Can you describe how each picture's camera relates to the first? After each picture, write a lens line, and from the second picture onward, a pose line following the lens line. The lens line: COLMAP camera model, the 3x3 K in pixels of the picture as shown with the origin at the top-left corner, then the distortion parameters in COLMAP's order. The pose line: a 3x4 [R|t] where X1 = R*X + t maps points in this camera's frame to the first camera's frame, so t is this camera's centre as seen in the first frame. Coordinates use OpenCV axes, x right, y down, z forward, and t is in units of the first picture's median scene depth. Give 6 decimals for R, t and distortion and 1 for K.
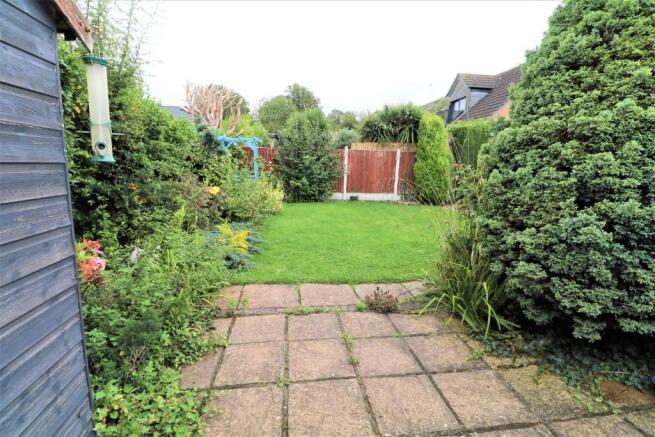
lens RADIAL K [[308.1, 0, 325.6], [0, 308.1, 218.9], [0, 0, 1]] dist [-0.002235, -0.010974]
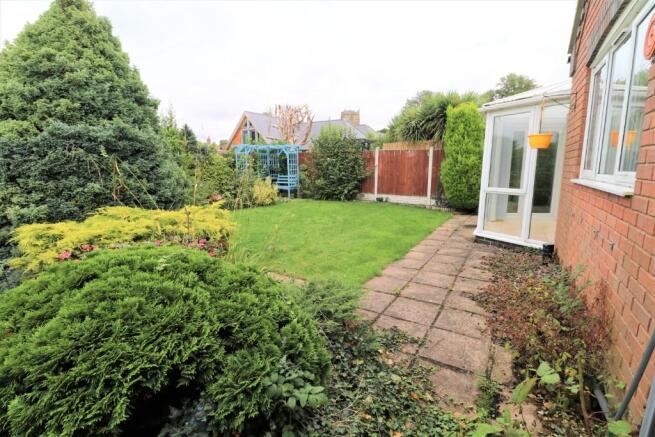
lens RADIAL K [[308.1, 0, 325.4], [0, 308.1, 214.4], [0, 0, 1]] dist [-0.002235, -0.010974]
pose [[0.768098, 0.082526, -0.634992, 0.576712], [-0.097942, 0.995133, 0.010860, -0.013970], [0.632797, 0.053851, 0.772443, 0.133813]]
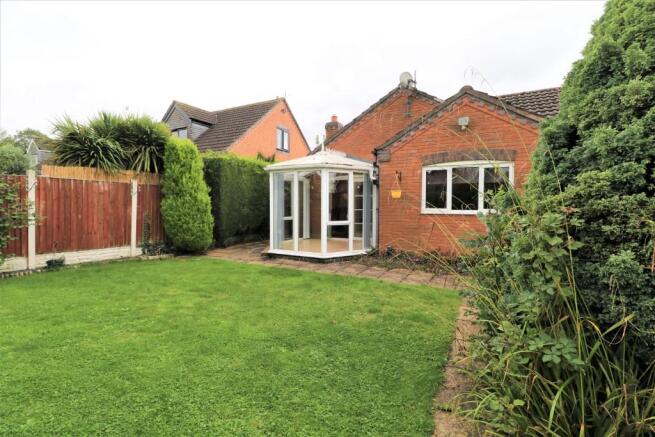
lens RADIAL K [[308.1, 0, 329.5], [0, 308.1, 215.2], [0, 0, 1]] dist [-0.002235, -0.010974]
pose [[0.596831, -0.038743, 0.801431, -0.050040], [0.138816, 0.988757, -0.055579, -0.052827], [-0.790268, 0.144422, 0.595499, 0.268828]]
